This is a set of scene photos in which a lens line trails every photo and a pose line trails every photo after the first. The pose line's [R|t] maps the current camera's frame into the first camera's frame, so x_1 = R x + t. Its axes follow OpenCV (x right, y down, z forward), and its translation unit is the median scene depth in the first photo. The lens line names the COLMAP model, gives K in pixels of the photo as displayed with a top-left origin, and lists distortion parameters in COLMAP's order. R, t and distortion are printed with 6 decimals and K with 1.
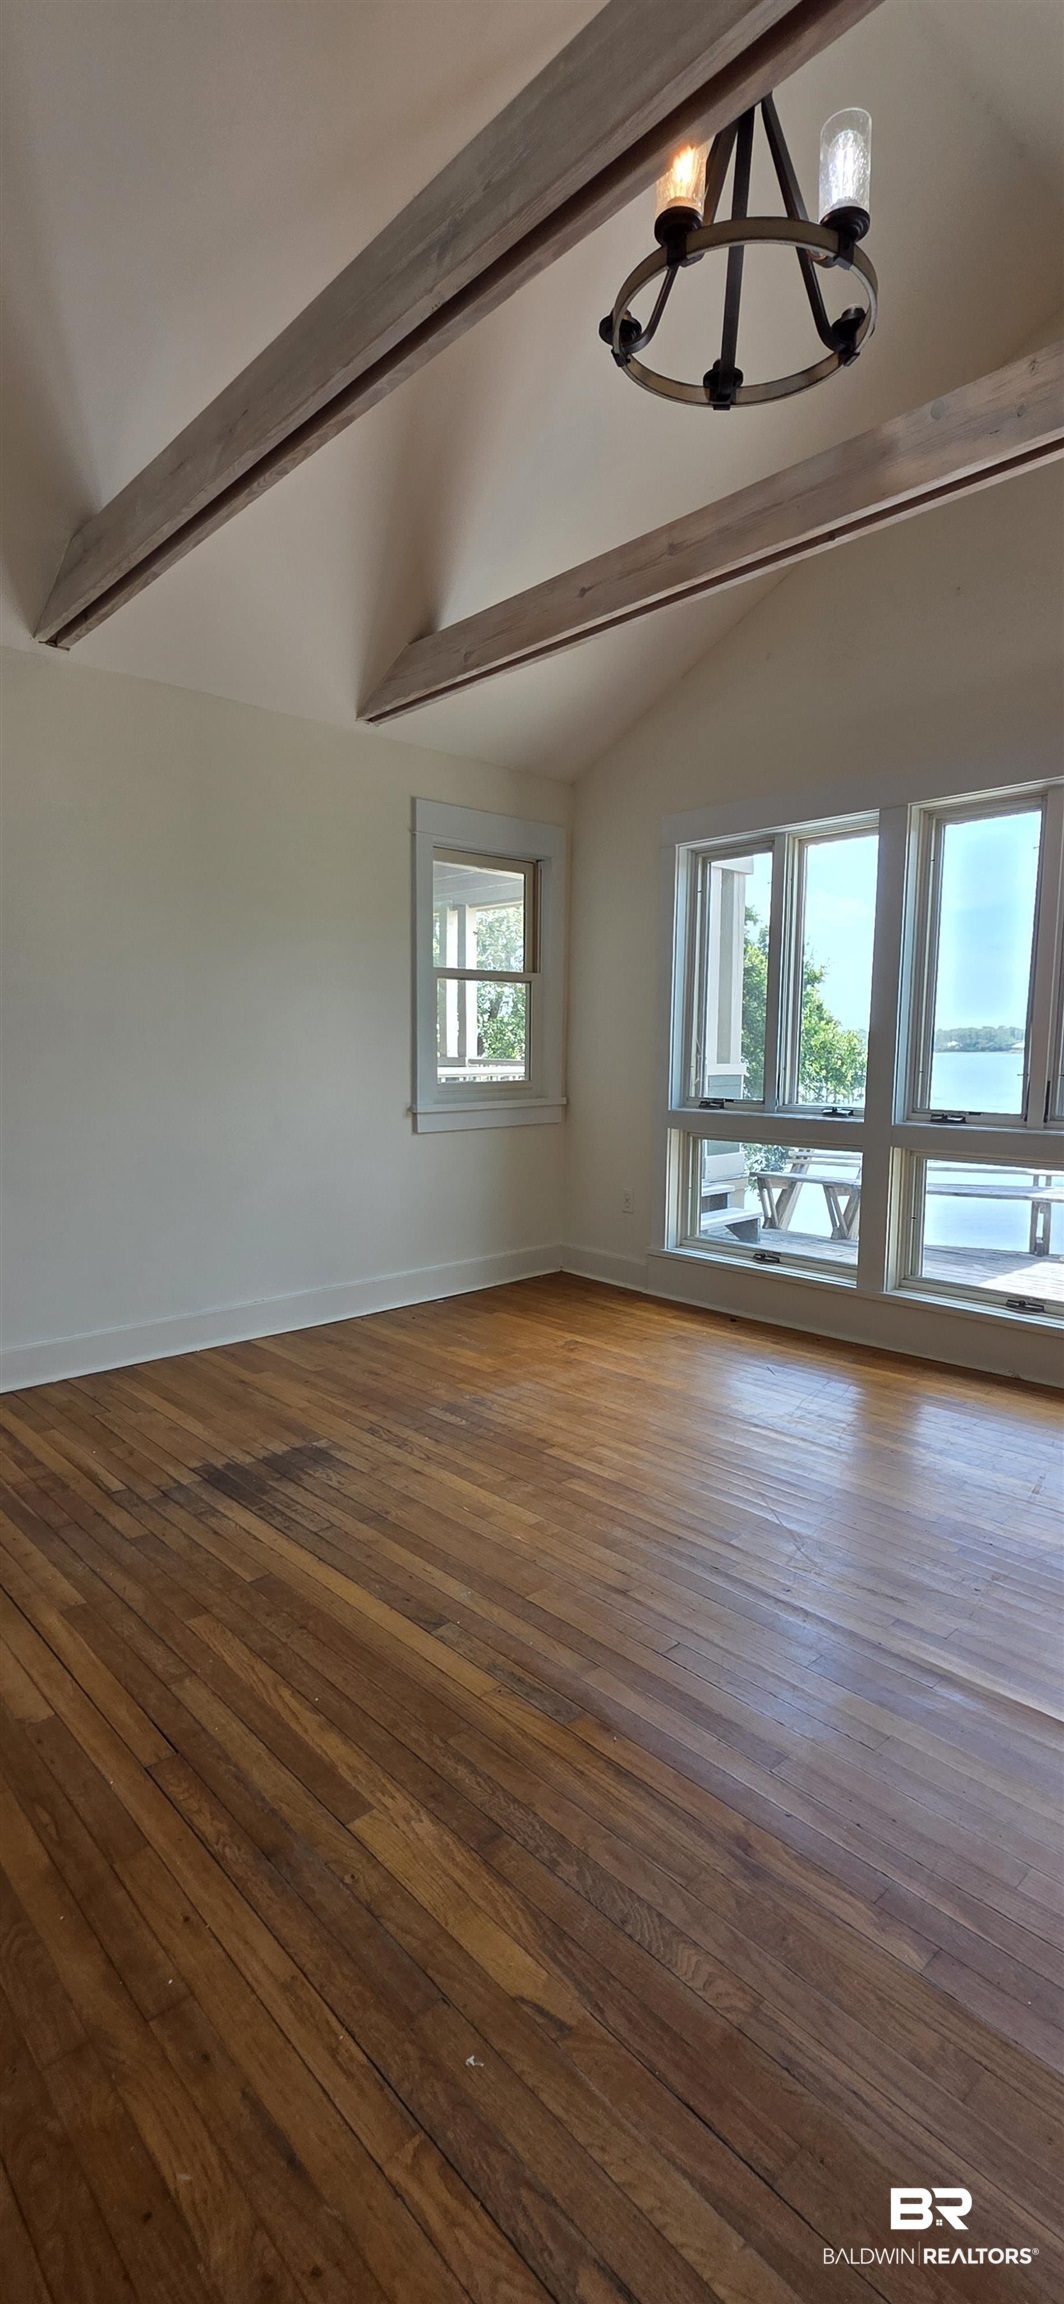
lens RADIAL K [[1046.6, 0, 534.4], [0, 1046.6, 1155.7], [0, 0, 1]] dist [0.004833, -0.000649]
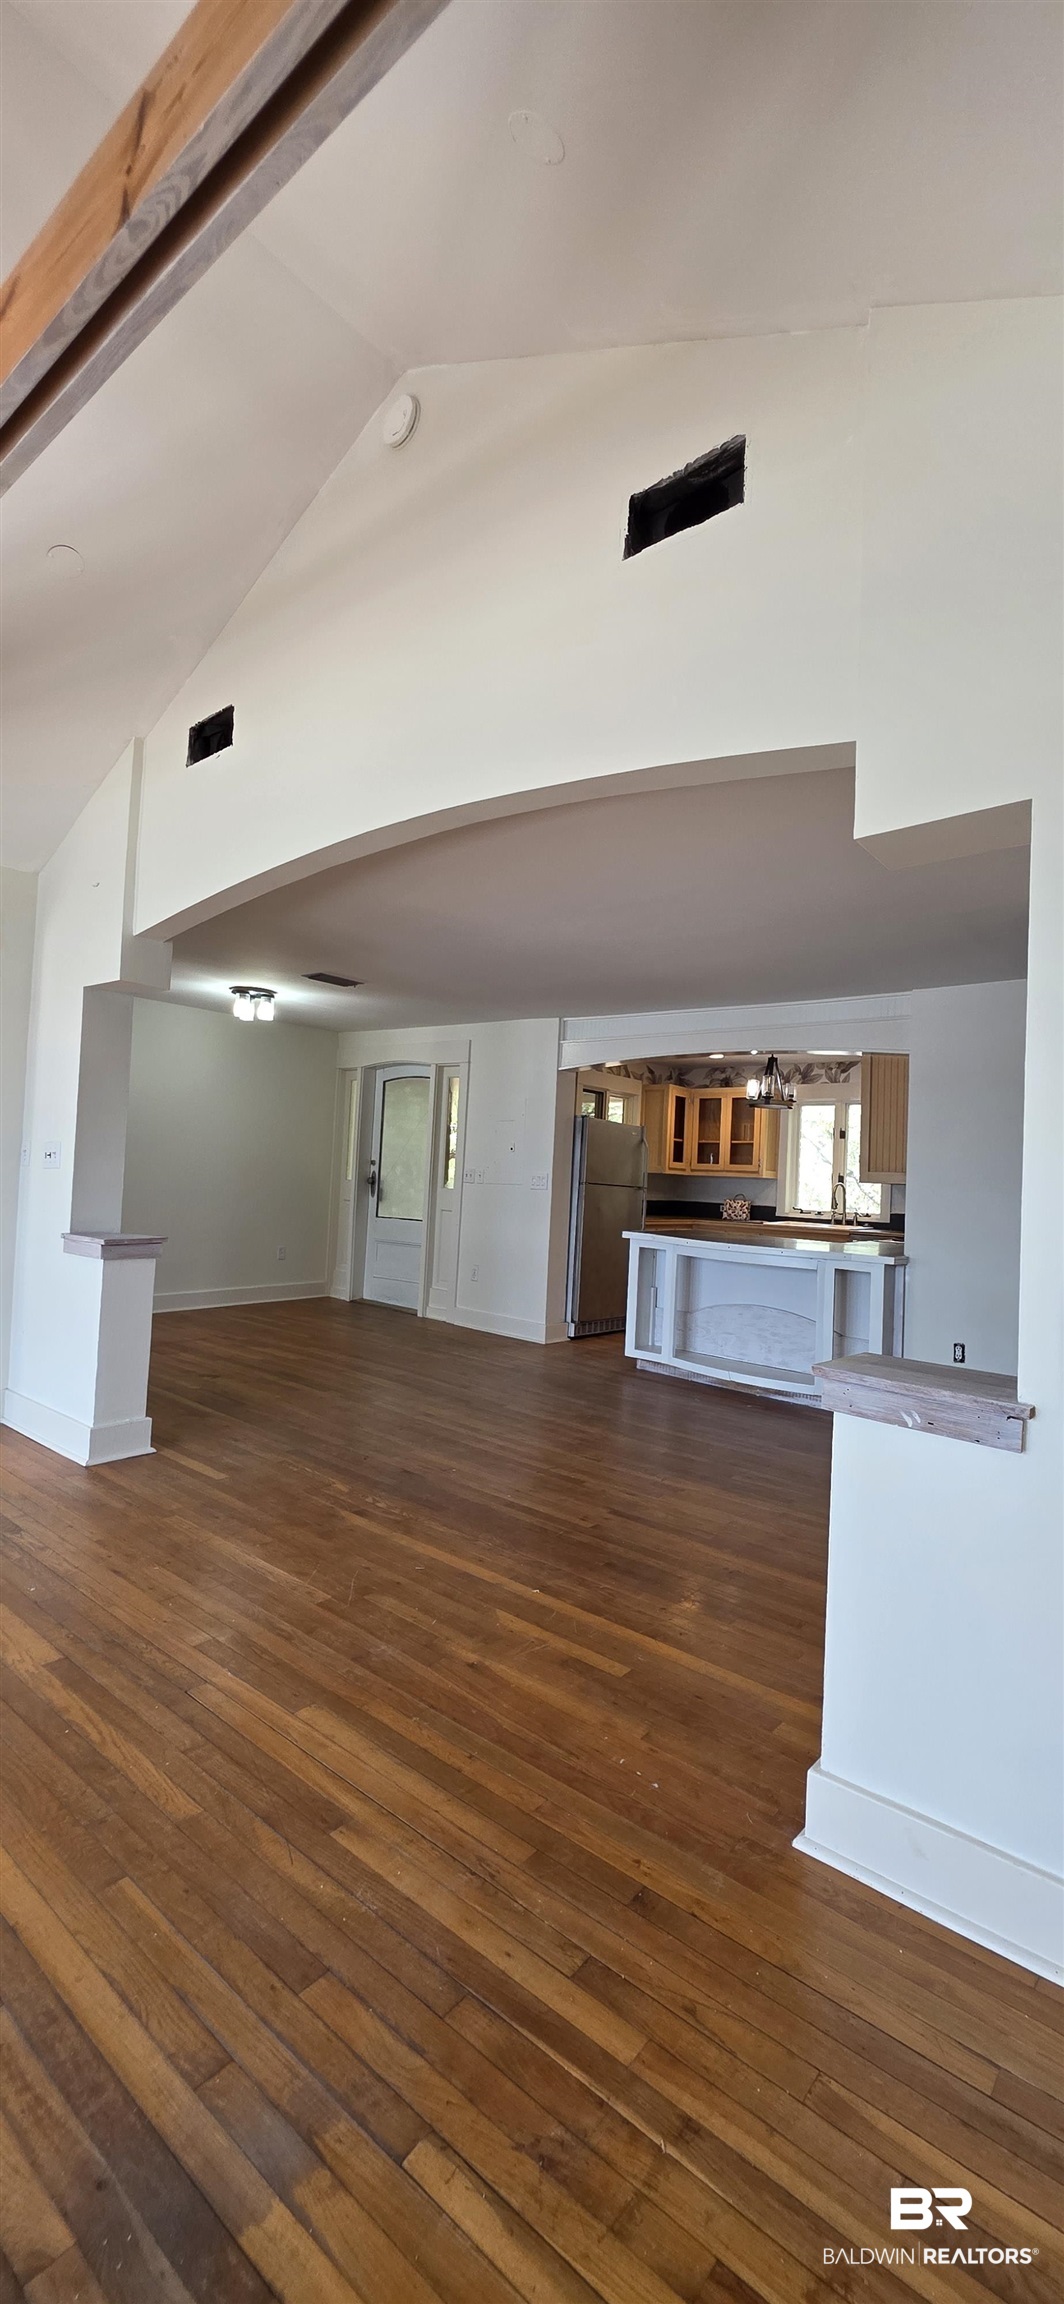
lens RADIAL K [[916.9, 0, 538.6], [0, 916.9, 1152.9], [0, 0, 1]] dist [-0.008471, 0.001284]
pose [[-0.988092, -0.059552, -0.141869, -0.531782], [-0.070064, 0.995063, 0.070290, -0.210862], [0.136983, 0.079392, -0.987387, 1.980635]]
